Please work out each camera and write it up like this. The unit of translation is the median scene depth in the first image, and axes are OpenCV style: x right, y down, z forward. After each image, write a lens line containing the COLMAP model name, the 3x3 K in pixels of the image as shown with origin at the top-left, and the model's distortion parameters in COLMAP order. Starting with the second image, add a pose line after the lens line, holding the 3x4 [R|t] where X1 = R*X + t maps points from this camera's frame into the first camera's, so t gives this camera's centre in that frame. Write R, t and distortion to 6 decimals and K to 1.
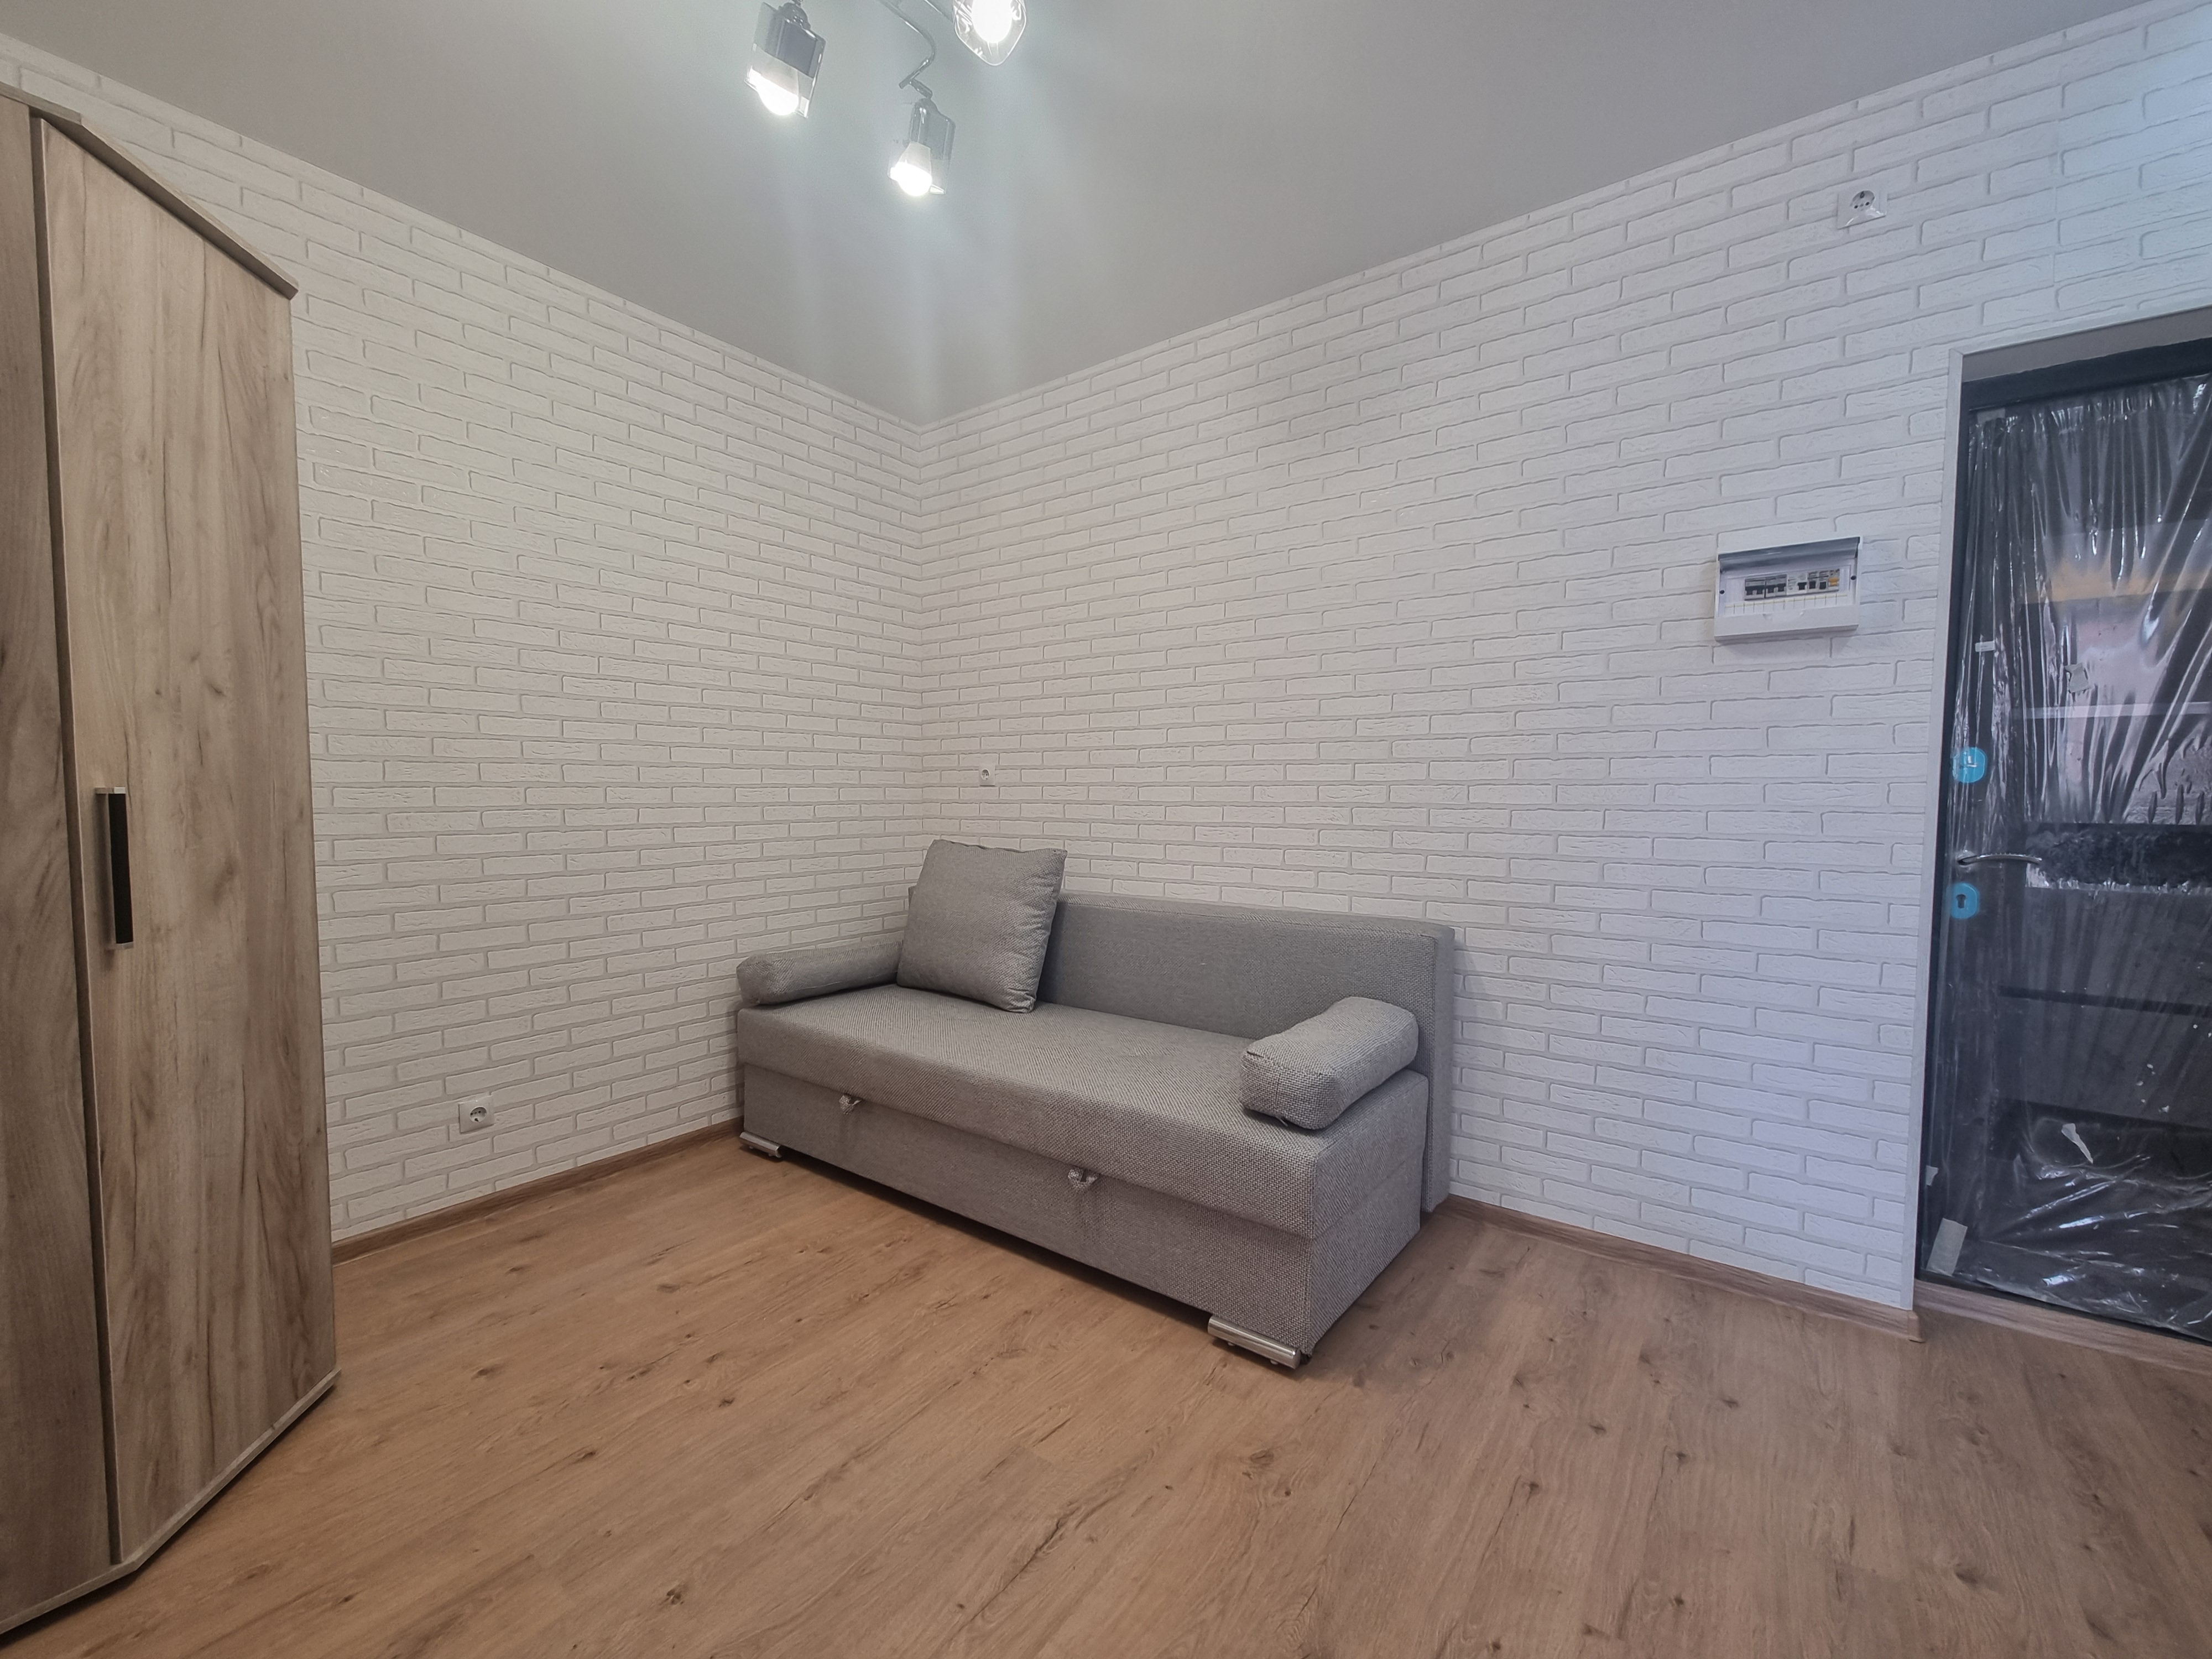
lens RADIAL K [[906.7, 0, 1099.2], [0, 906.7, 837.8], [0, 0, 1]] dist [-0.007441, 0.001847]
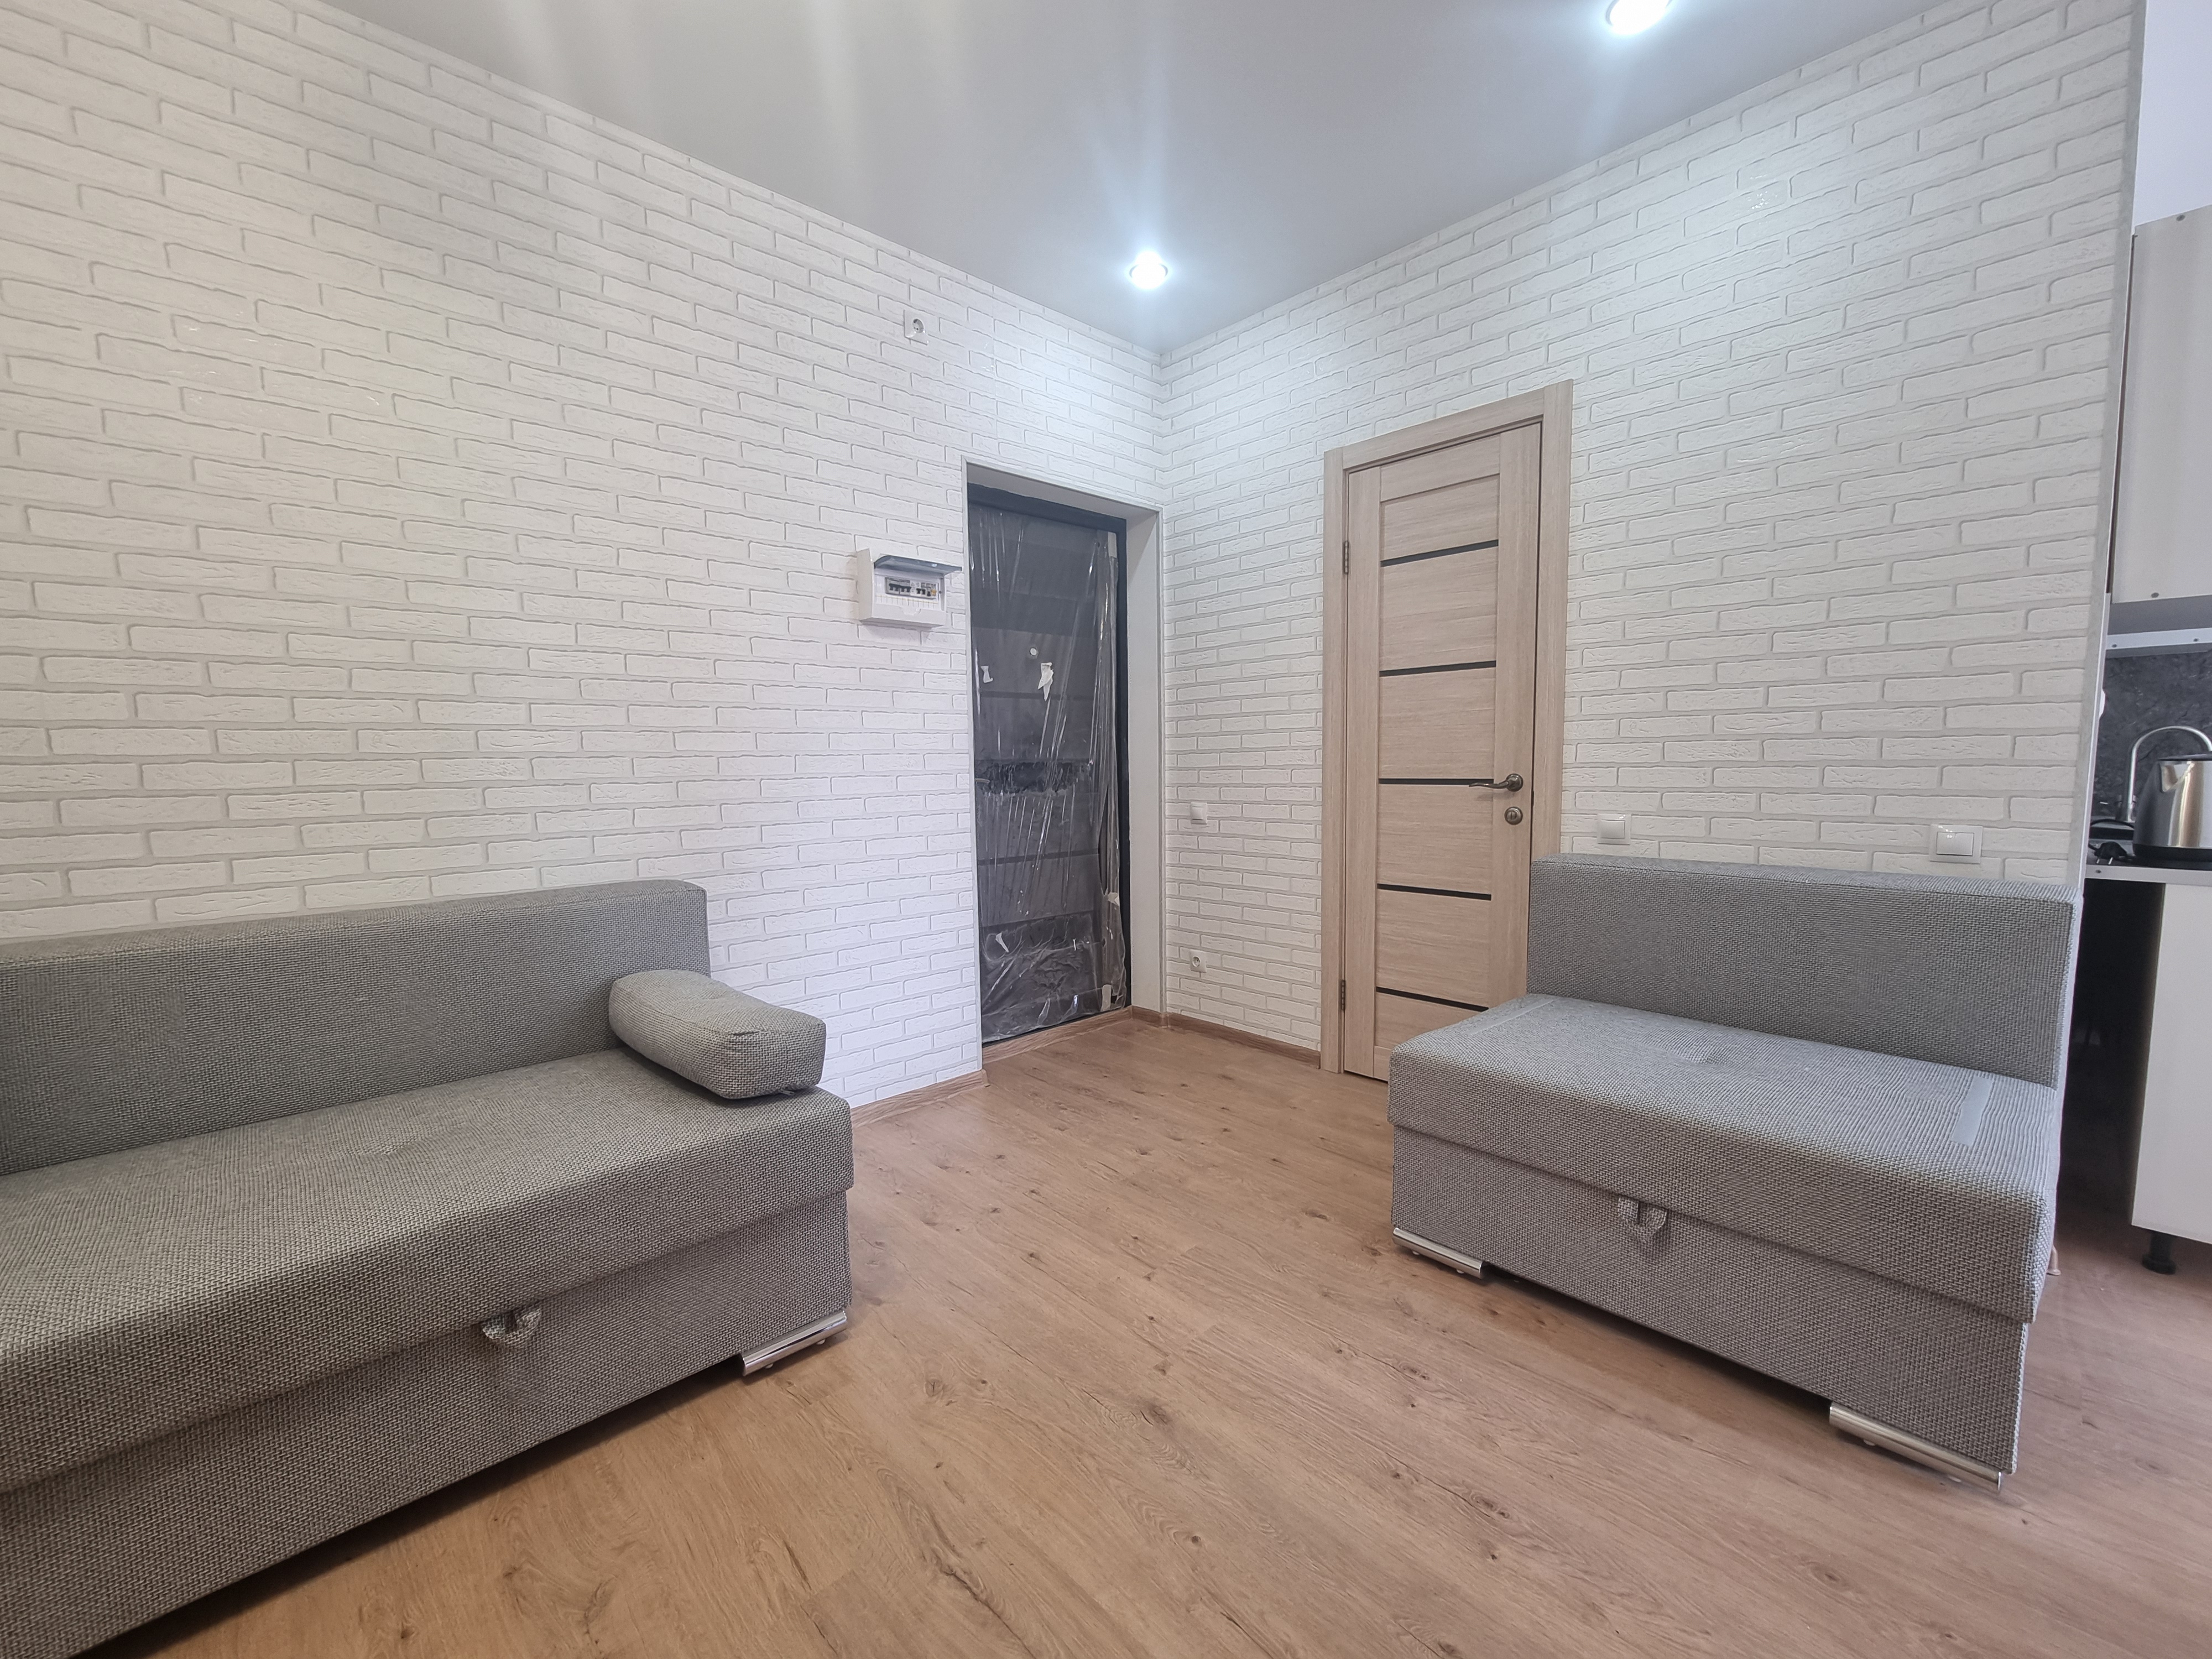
lens RADIAL K [[906.7, 0, 1096.8], [0, 906.7, 835.4], [0, 0, 1]] dist [-0.007441, 0.001847]
pose [[0.180162, -0.090175, 0.979495, -0.576491], [0.061347, 0.994881, 0.080308, 0.001633], [-0.981722, 0.045621, 0.184771, 0.485222]]
